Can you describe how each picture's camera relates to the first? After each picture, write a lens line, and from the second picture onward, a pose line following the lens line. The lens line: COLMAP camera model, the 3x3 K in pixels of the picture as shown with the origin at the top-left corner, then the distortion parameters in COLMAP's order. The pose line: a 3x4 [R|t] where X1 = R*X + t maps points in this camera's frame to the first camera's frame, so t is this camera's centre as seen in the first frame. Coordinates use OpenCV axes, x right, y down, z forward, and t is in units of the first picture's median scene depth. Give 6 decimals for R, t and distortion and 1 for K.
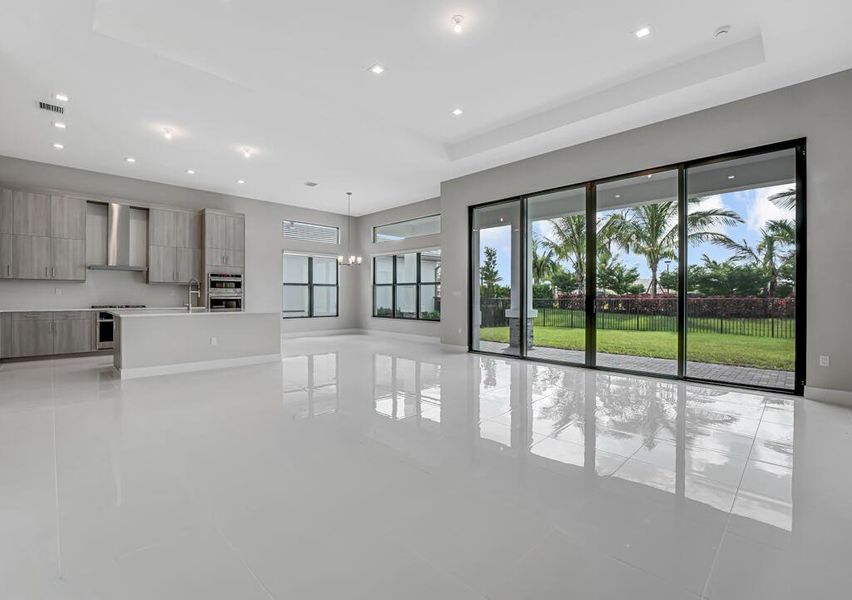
lens RADIAL K [[382.4, 0, 426.0], [0, 382.4, 300.0], [0, 0, 1]] dist [-0.001146, -0.000198]
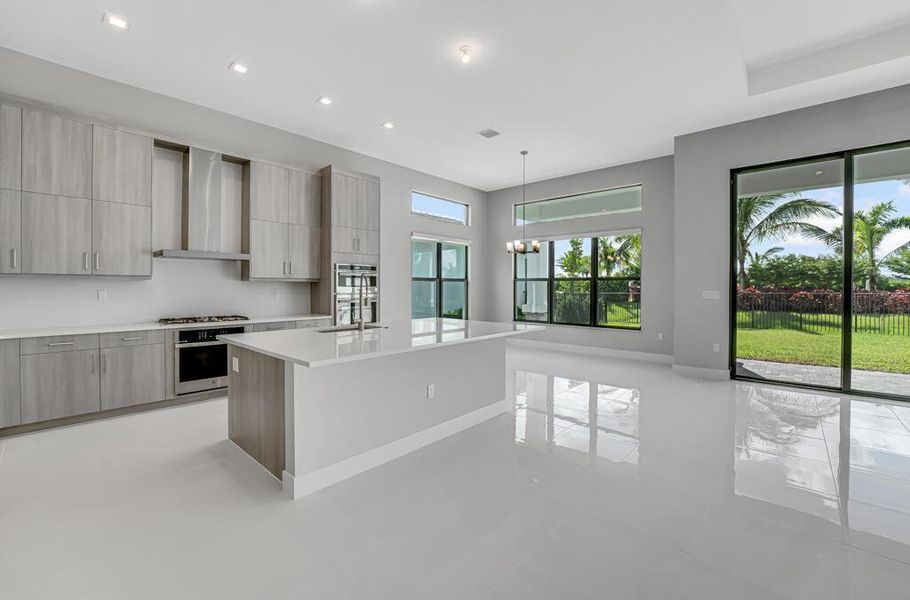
lens RADIAL K [[387.4, 0, 473.3], [0, 387.4, 289.4], [0, 0, 1]] dist [-0.002252, -0.000207]
pose [[0.996061, -0.002552, 0.088629, -0.413271], [0.003012, 0.999983, -0.005051, -0.024056], [-0.088615, 0.005298, 0.996052, 0.335689]]
